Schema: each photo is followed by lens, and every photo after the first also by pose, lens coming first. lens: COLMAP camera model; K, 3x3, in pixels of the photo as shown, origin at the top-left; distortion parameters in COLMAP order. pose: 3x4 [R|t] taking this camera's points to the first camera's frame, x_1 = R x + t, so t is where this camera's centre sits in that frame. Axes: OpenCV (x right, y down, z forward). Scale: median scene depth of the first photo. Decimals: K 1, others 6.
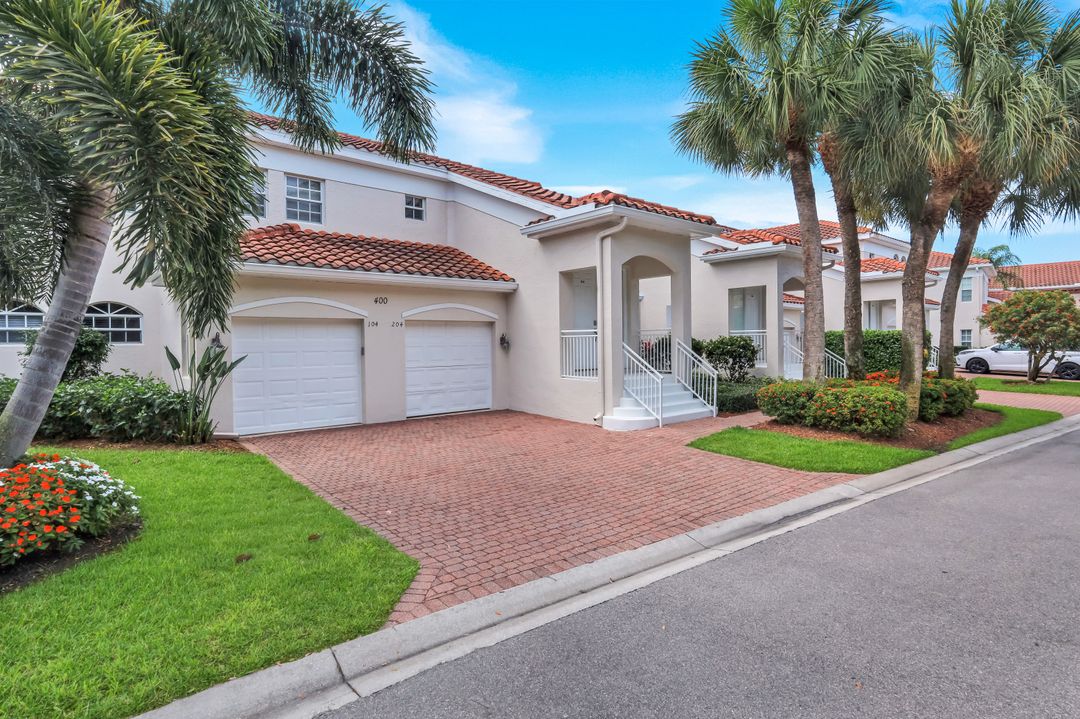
lens RADIAL K [[527.9, 0, 547.9], [0, 527.9, 352.5], [0, 0, 1]] dist [-0.001796, -0.000677]
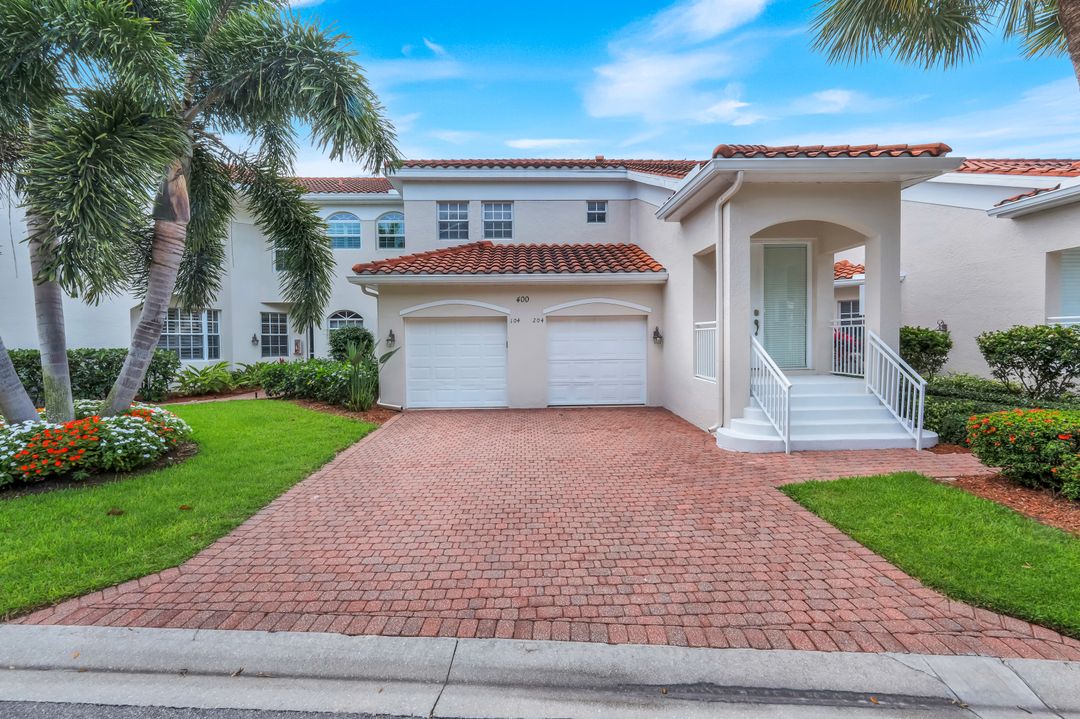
lens RADIAL K [[439.7, 0, 540.6], [0, 439.7, 353.4], [0, 0, 1]] dist [-0.001873, 0.000082]
pose [[0.782138, 0.021799, -0.622724, 0.316272], [-0.010030, 0.999699, 0.022398, -0.005513], [0.623025, -0.011273, 0.782121, 0.315995]]
